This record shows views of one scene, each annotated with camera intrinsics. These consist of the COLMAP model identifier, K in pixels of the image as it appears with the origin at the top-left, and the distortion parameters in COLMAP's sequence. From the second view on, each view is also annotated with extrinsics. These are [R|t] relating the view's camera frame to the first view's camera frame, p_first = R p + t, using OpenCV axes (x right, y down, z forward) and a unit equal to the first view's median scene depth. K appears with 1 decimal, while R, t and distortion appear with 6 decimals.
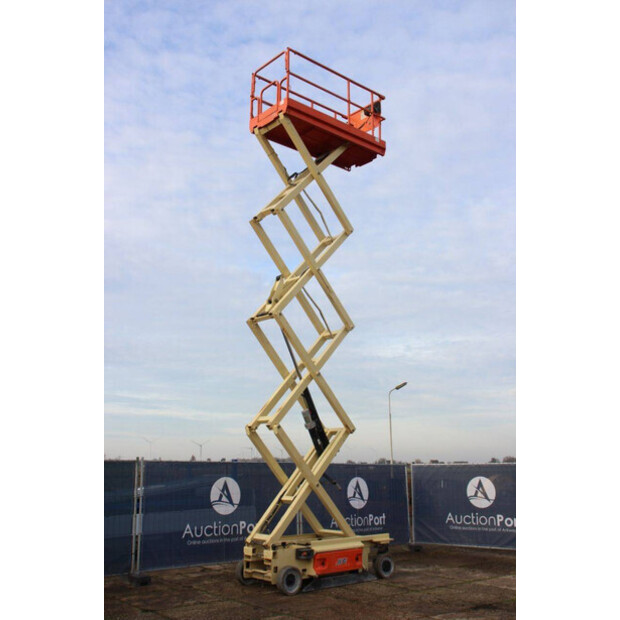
lens RADIAL K [[672.3, 0, 311.7], [0, 672.3, 289.7], [0, 0, 1]] dist [-0.027712, 0.000000]
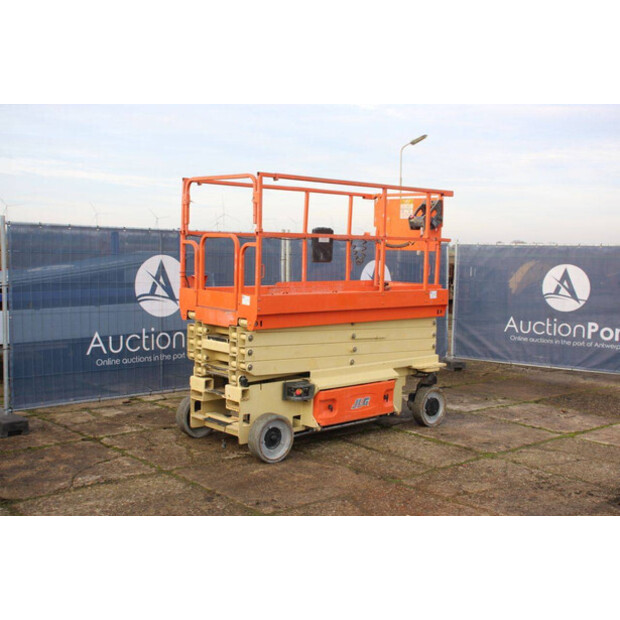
lens RADIAL K [[791.4, 0, 310.3], [0, 791.4, 315.4], [0, 0, 1]] dist [0.028305, 0.000000]
pose [[0.999265, 0.022894, 0.030750, -0.020742], [-0.031961, 0.940445, 0.338439, 0.100233], [-0.021171, -0.339173, 0.940486, 0.363647]]
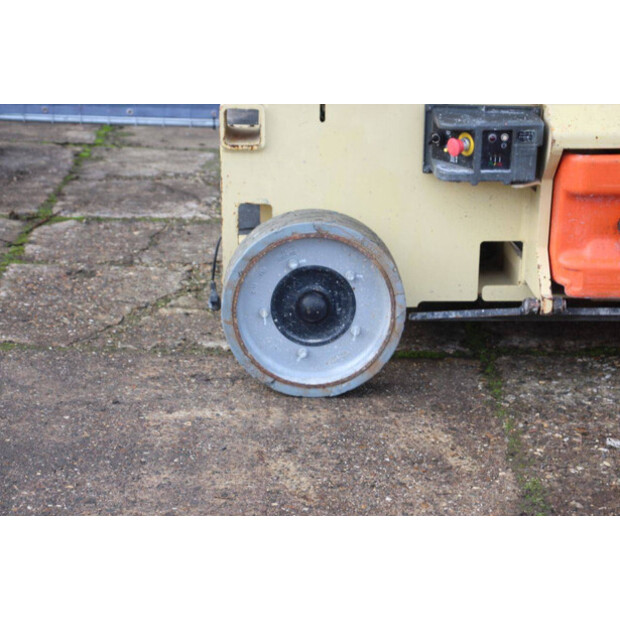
lens RADIAL K [[1462.7, 0, 311.7], [0, 1462.7, 307.9], [0, 0, 1]] dist [0.422675, 0.000000]
pose [[0.772442, 0.199542, -0.602923, 0.143305], [0.146909, 0.867467, 0.475309, 0.247999], [0.617860, -0.455723, 0.640754, 0.698675]]
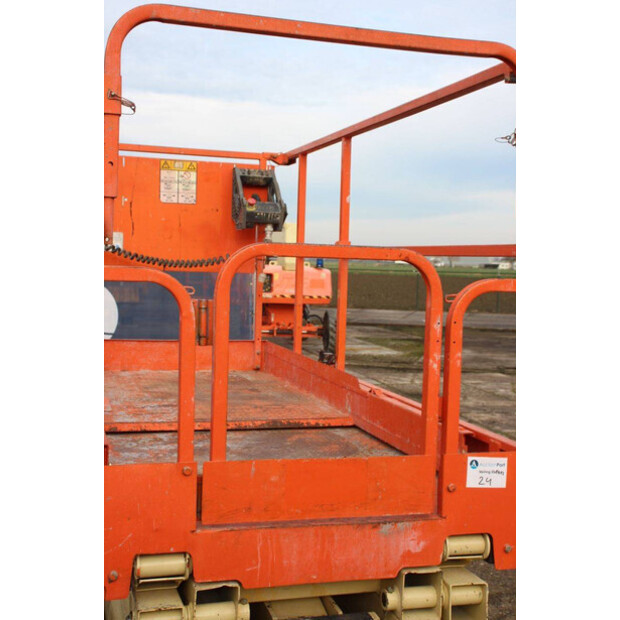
lens RADIAL K [[890.9, 0, 312.9], [0, 890.9, 316.6], [0, 0, 1]] dist [0.092116, 0.000000]
pose [[0.416969, -0.044368, 0.907837, -0.238475], [-0.258646, 0.951722, 0.165308, 0.230334], [-0.871343, -0.303737, 0.385363, 0.873118]]
